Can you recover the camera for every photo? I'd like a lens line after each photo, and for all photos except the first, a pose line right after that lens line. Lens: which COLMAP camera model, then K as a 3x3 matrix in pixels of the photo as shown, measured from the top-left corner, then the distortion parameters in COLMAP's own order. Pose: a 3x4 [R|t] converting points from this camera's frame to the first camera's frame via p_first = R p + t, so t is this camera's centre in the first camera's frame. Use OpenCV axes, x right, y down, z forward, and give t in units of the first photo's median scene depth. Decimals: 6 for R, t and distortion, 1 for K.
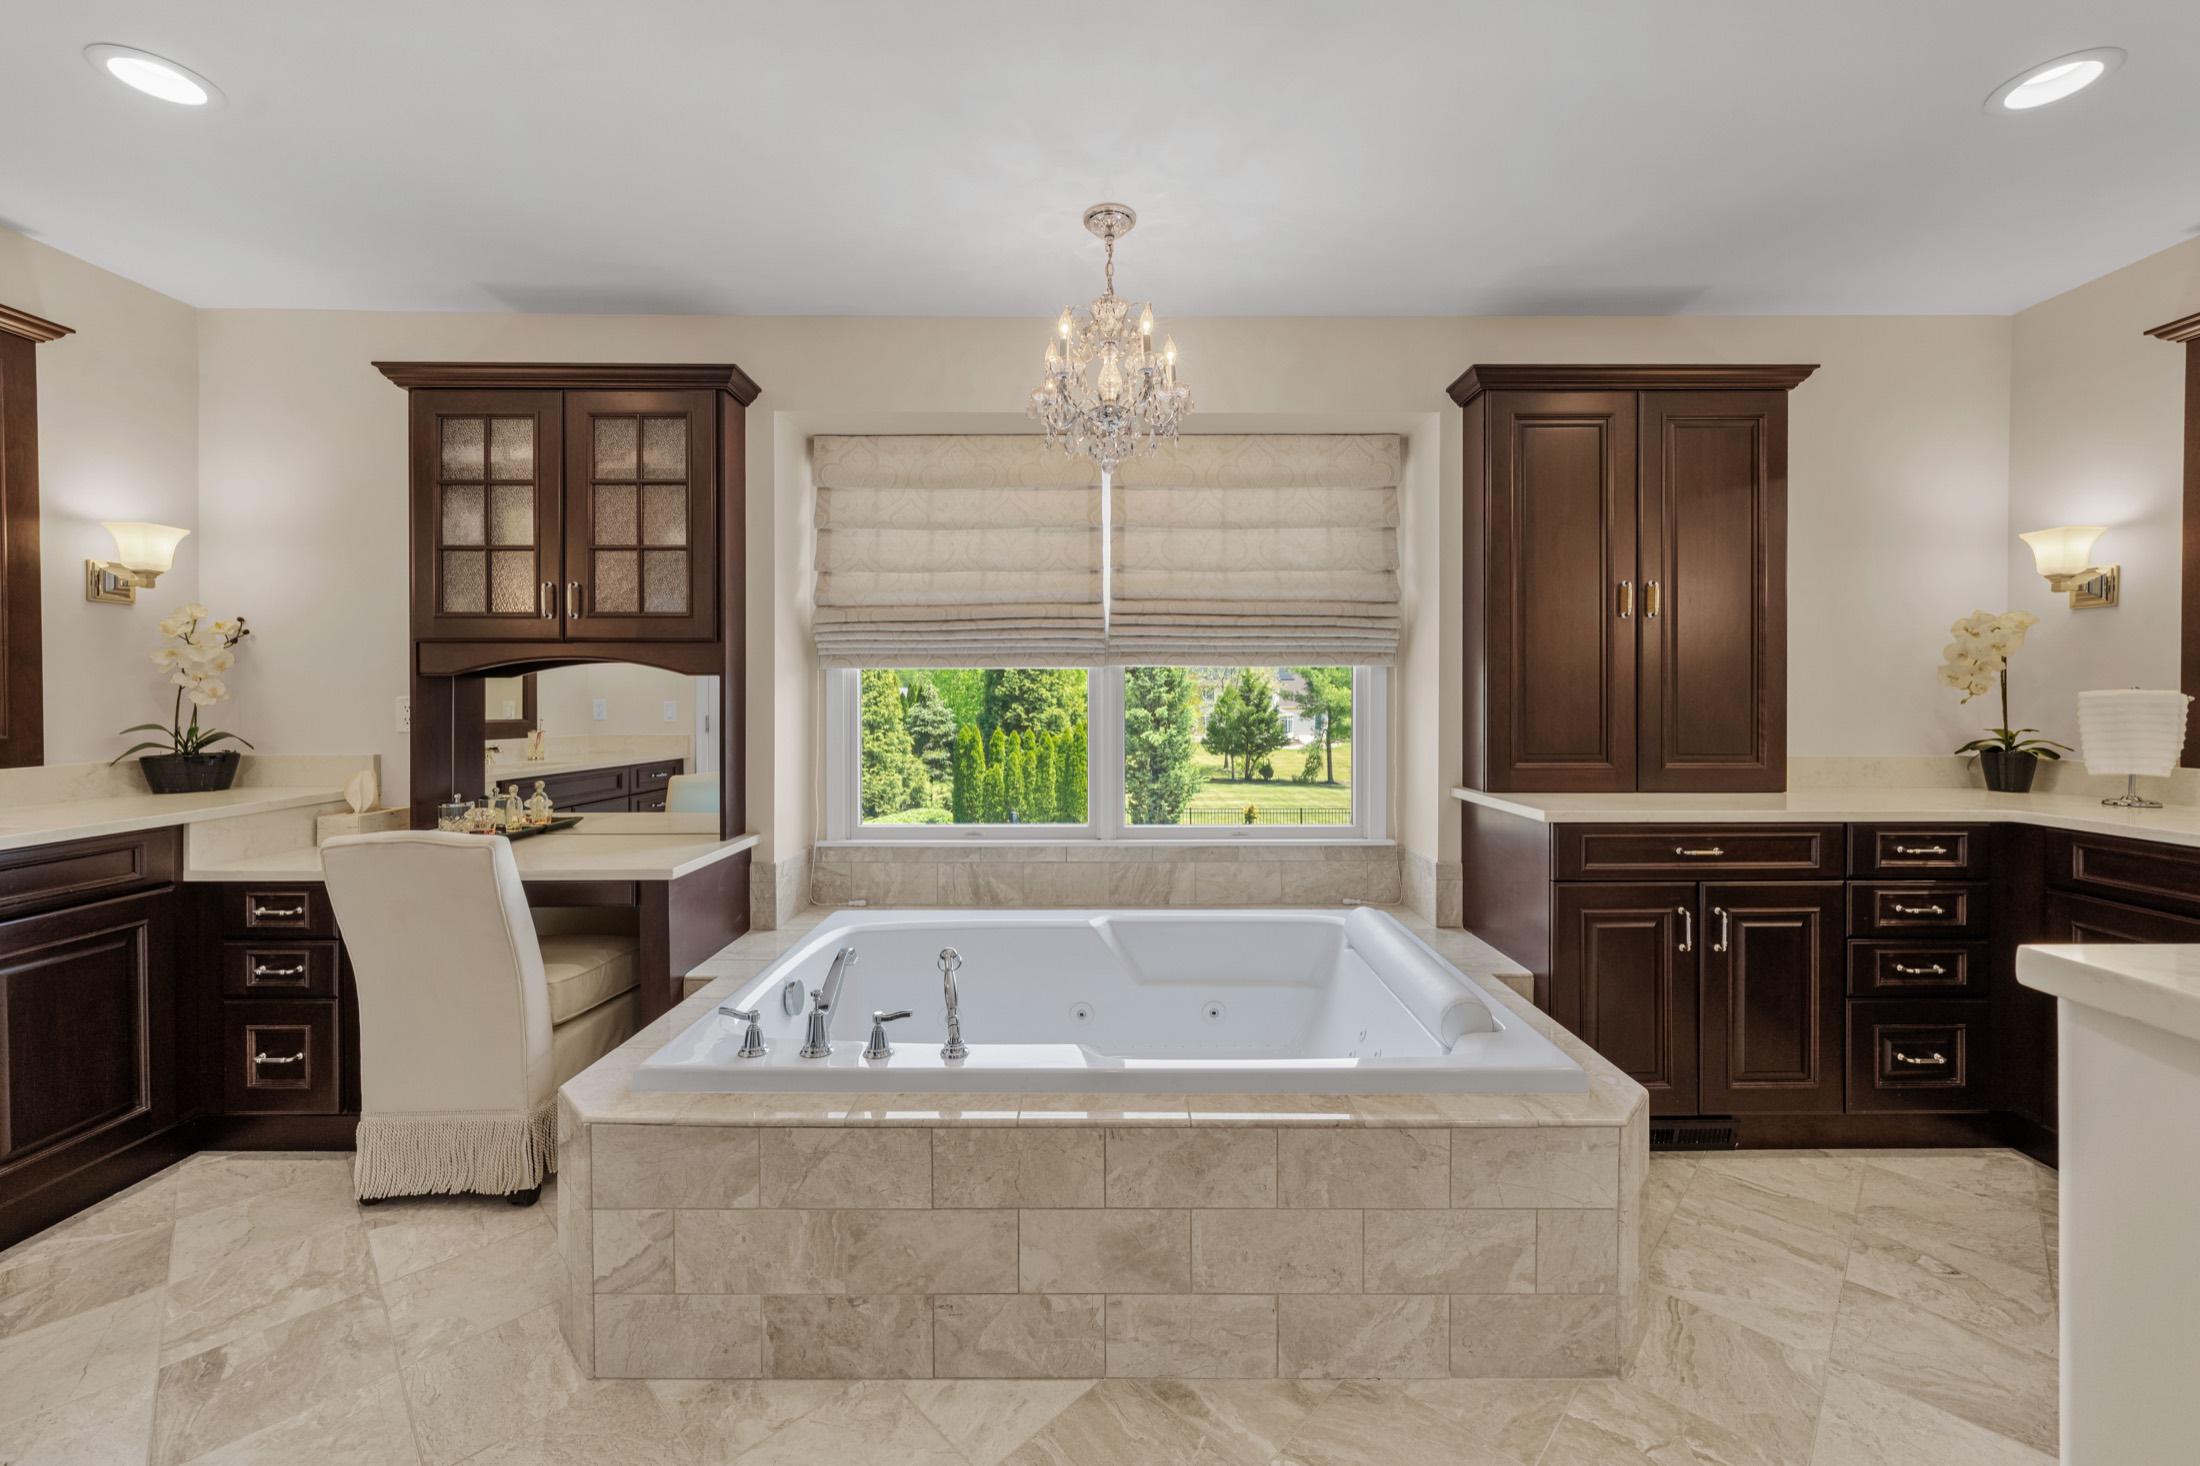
lens RADIAL K [[868.8, 0, 1104.5], [0, 868.8, 712.0], [0, 0, 1]] dist [0.001220, 0.000115]
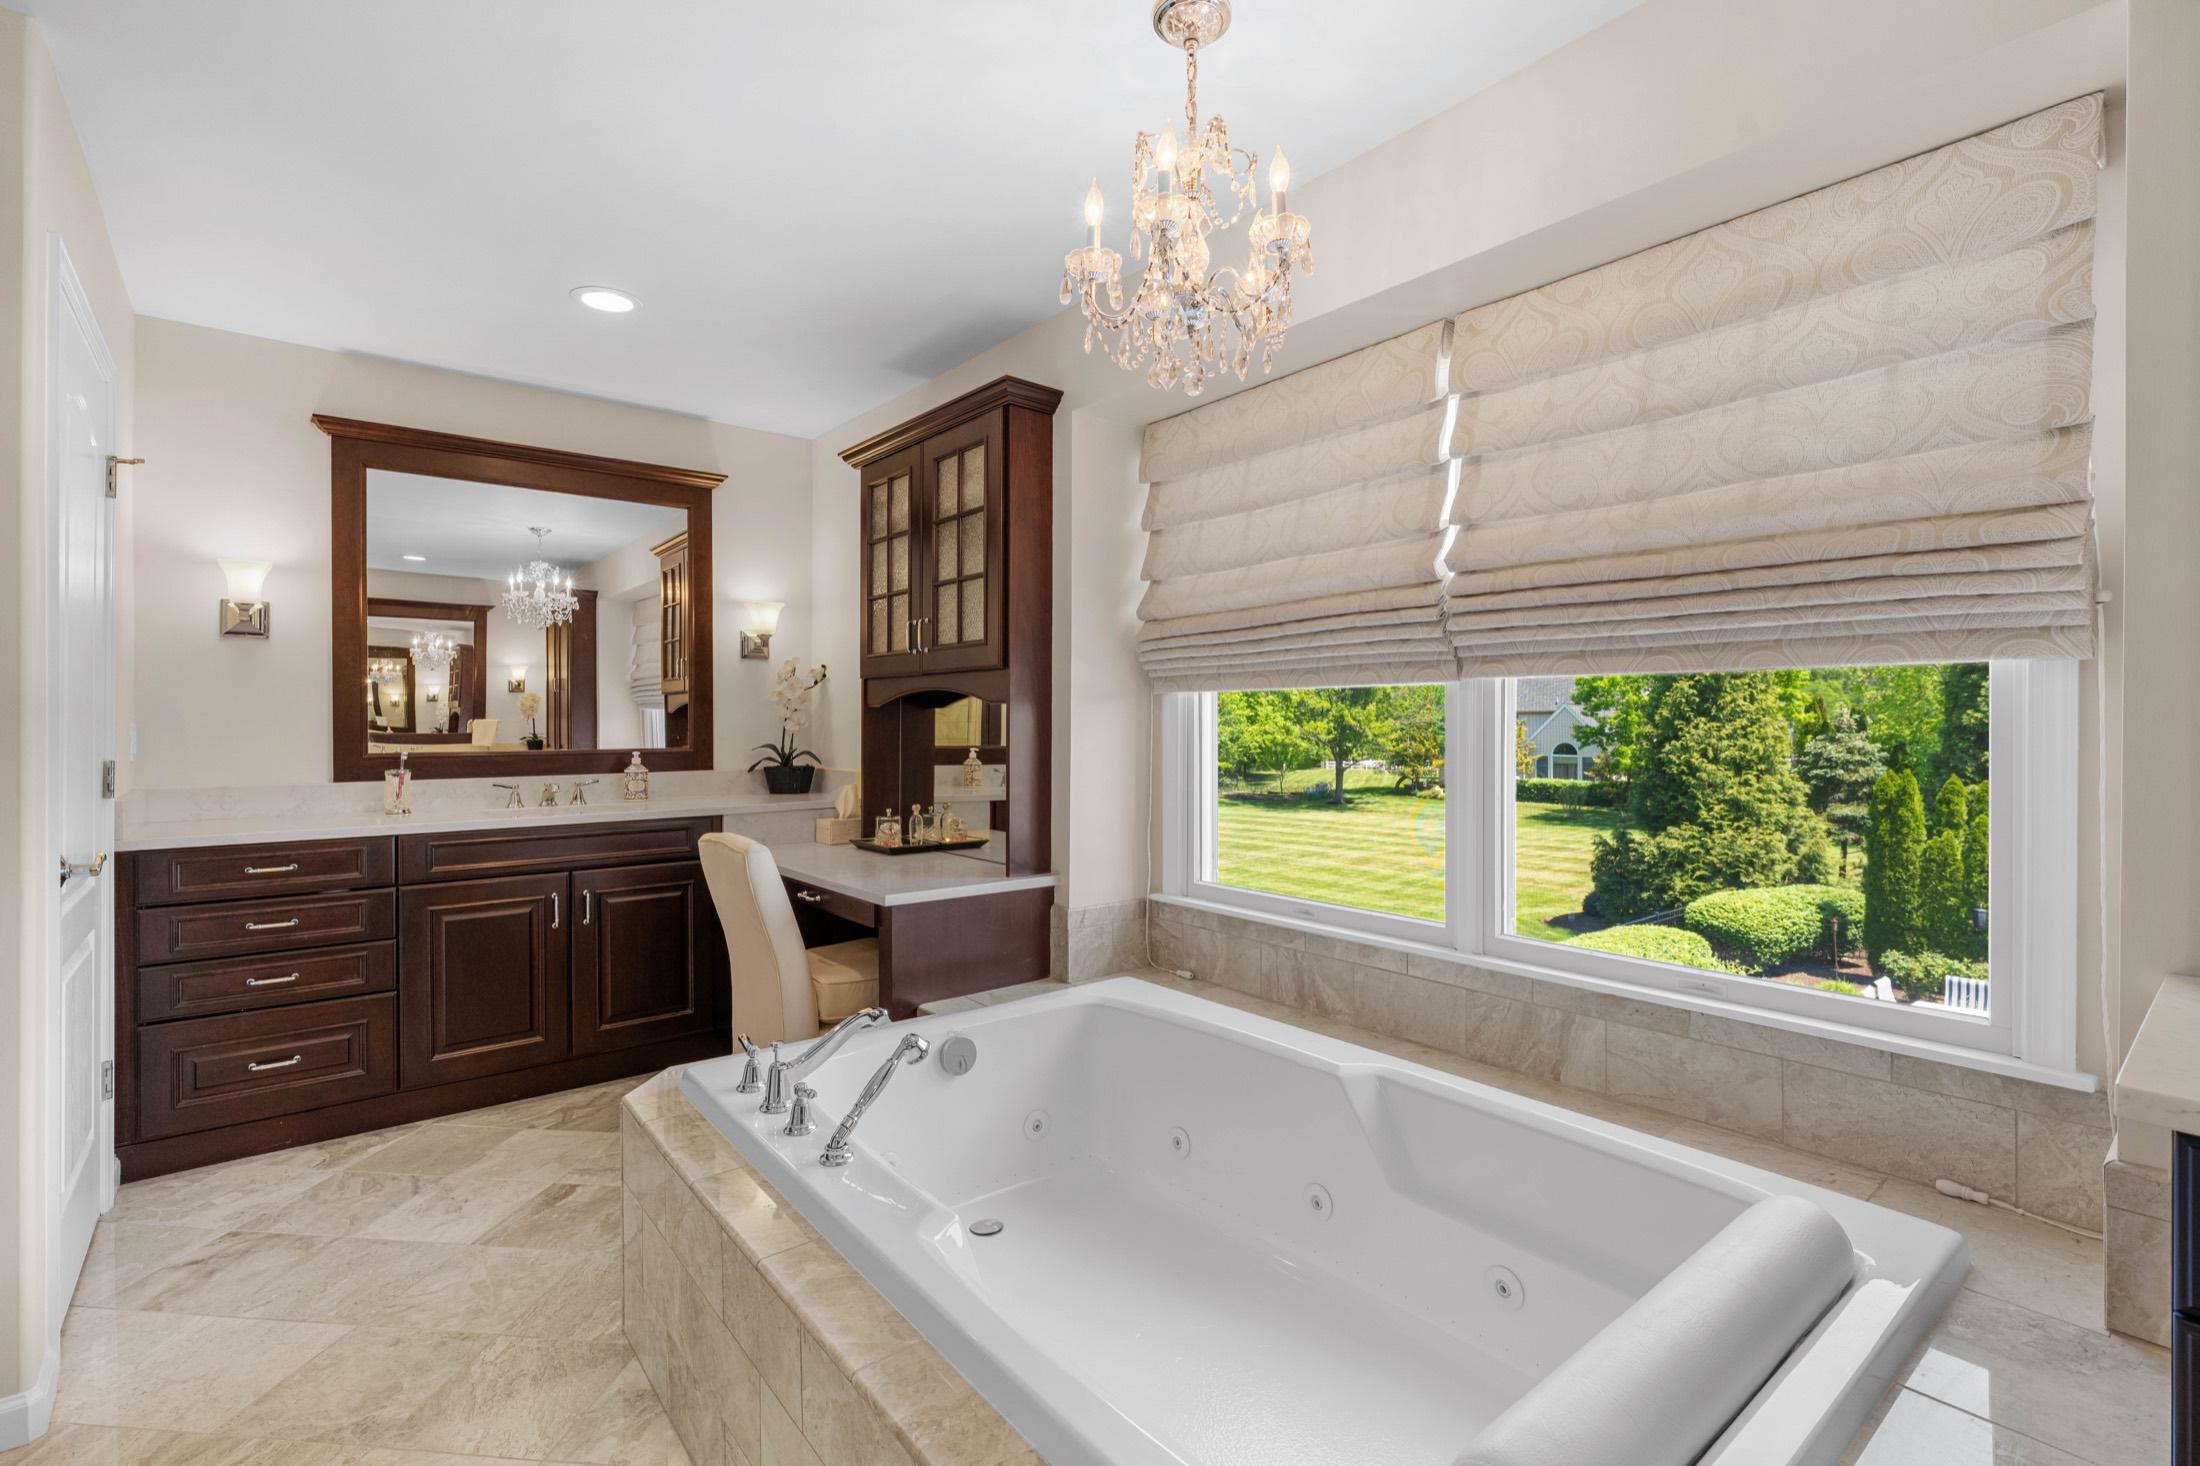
lens RADIAL K [[991.6, 0, 1100.0], [0, 991.6, 733.0], [0, 0, 1]] dist [-0.000566, 0.000299]
pose [[0.627013, 0.009264, -0.778953, 0.409677], [-0.016857, 0.999857, -0.001678, -0.008142], [0.778826, 0.014183, 0.627079, 0.344645]]
